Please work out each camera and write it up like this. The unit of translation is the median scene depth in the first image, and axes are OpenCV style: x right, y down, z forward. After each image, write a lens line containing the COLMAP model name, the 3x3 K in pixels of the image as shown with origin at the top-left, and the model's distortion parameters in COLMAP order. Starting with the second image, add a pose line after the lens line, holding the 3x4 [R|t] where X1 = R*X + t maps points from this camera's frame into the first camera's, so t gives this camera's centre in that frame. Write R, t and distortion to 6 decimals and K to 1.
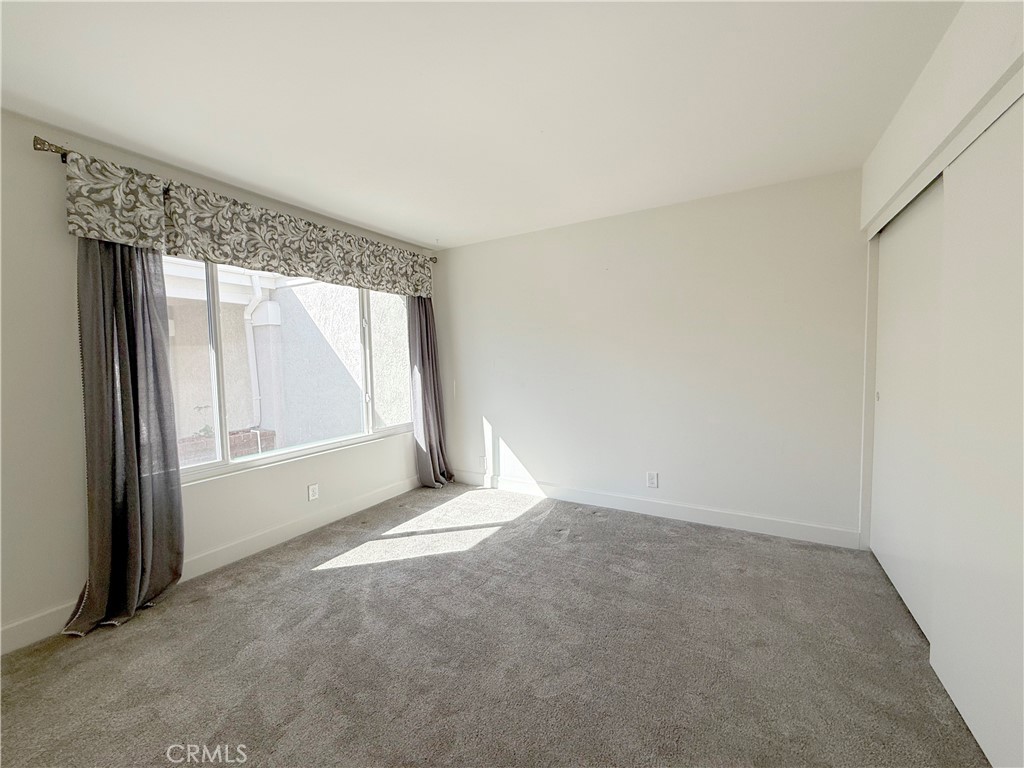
lens RADIAL K [[406.3, 0, 508.7], [0, 406.3, 386.6], [0, 0, 1]] dist [0.002068, 0.000436]
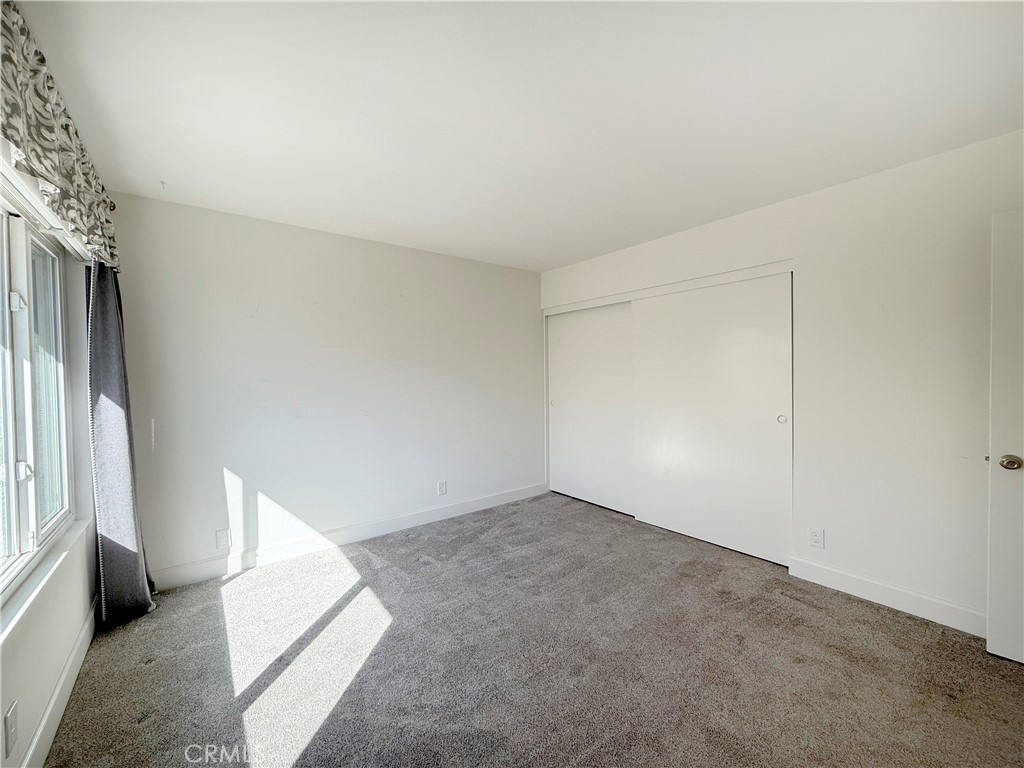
lens RADIAL K [[406.3, 0, 508.7], [0, 406.3, 386.6], [0, 0, 1]] dist [0.002068, 0.000436]
pose [[0.373224, -0.009766, 0.927690, -0.651372], [0.062306, 0.997951, -0.014561, -0.027259], [-0.925647, 0.063235, 0.373067, 0.395725]]
